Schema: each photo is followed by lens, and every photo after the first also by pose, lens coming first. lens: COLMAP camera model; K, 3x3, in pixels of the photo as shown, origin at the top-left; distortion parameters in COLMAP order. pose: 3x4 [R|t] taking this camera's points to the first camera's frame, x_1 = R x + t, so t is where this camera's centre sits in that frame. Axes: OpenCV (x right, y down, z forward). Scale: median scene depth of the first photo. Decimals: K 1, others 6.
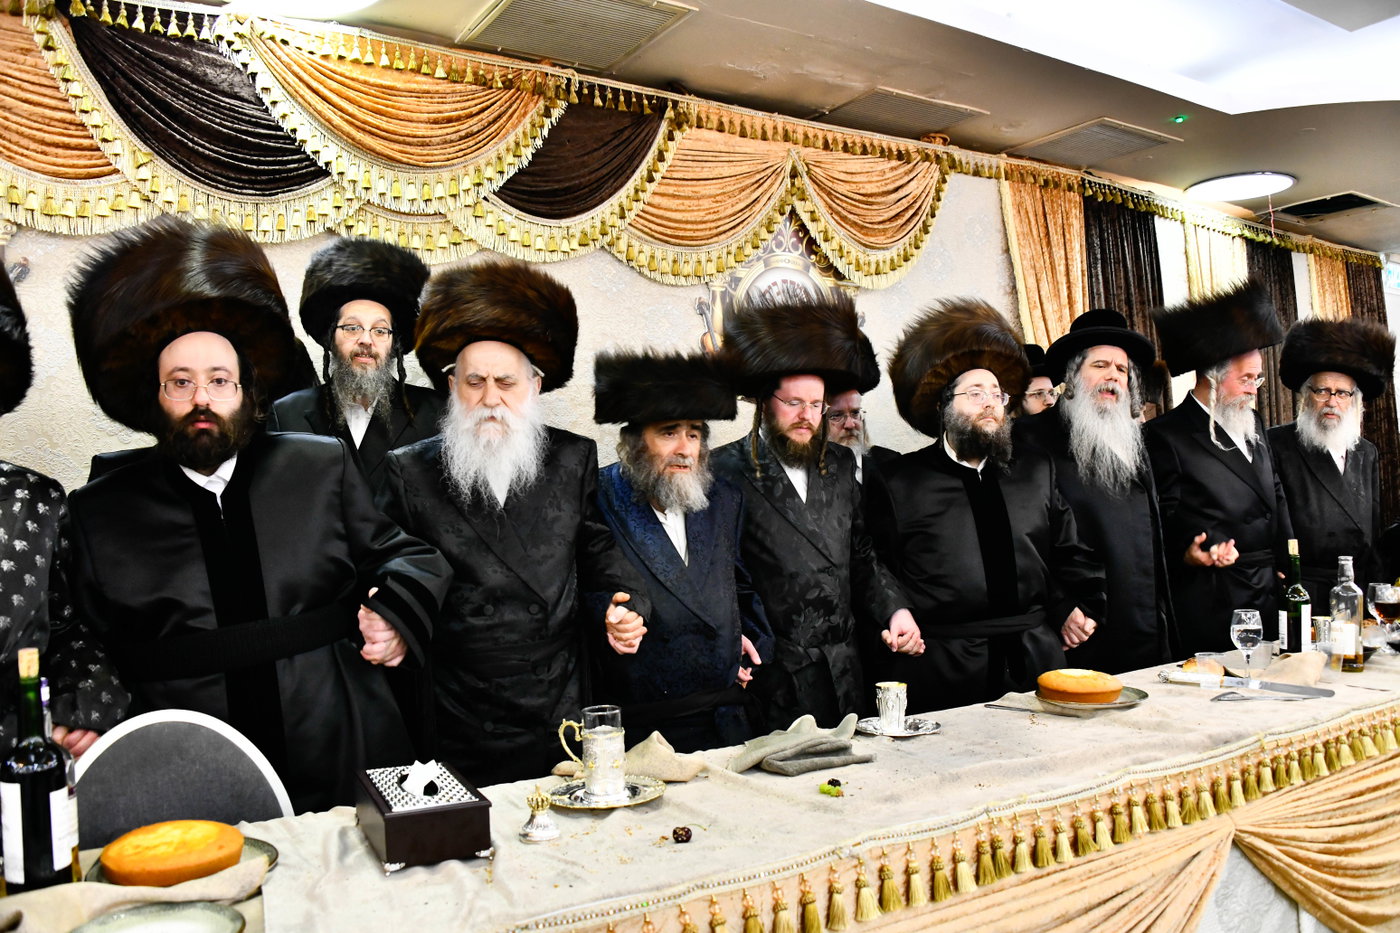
lens RADIAL K [[1117.4, 0, 700.0], [0, 1117.4, 466.5], [0, 0, 1]] dist [-0.157586, 0.076751]
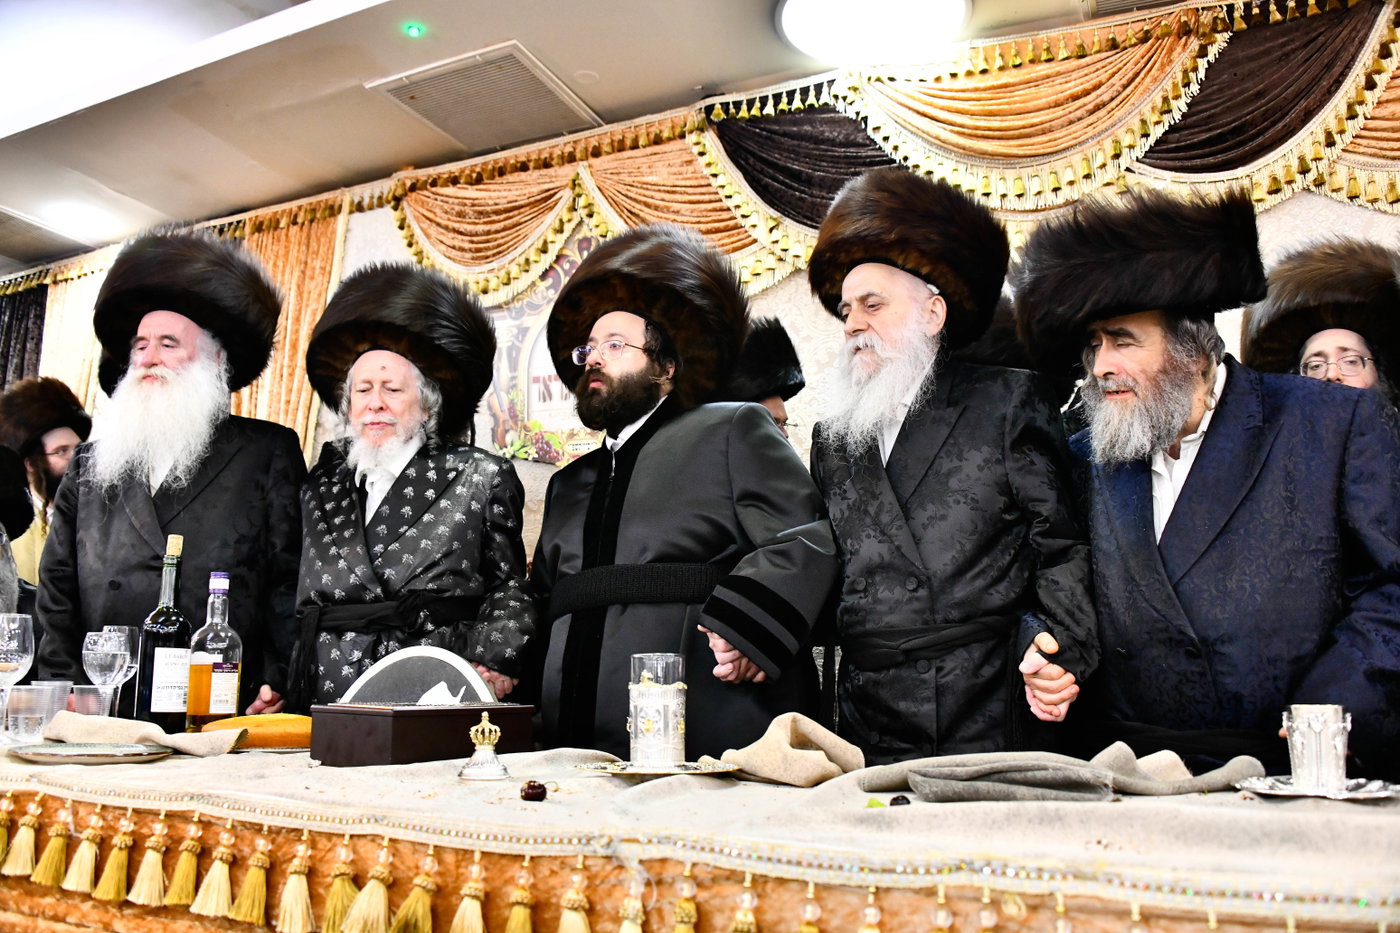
lens RADIAL K [[1101.8, 0, 674.8], [0, 1101.8, 466.8], [0, 0, 1]] dist [-0.158765, 0.070981]
pose [[0.536108, -0.130700, -0.833970, 0.255512], [-0.003301, 0.987609, -0.156900, 0.105183], [0.844143, 0.086868, 0.529033, 0.283288]]
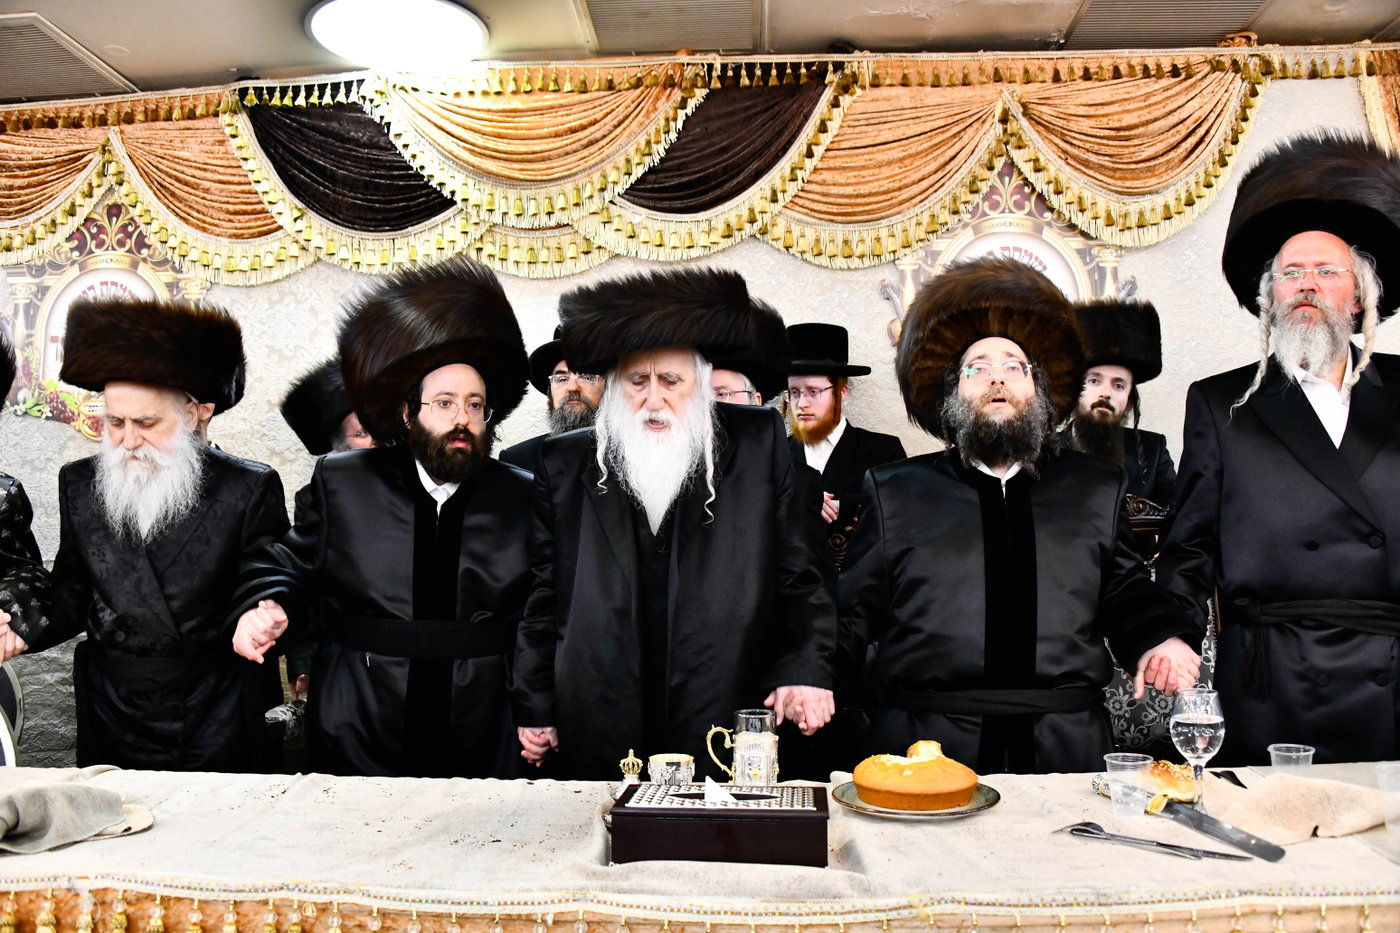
lens RADIAL K [[1144.1, 0, 708.4], [0, 1144.1, 450.7], [0, 0, 1]] dist [-0.169777, 0.089989]
pose [[0.815680, -0.035631, -0.577406, 0.427783], [0.008126, 0.998709, -0.050150, 0.025676], [0.578447, 0.036215, 0.814916, 0.228835]]
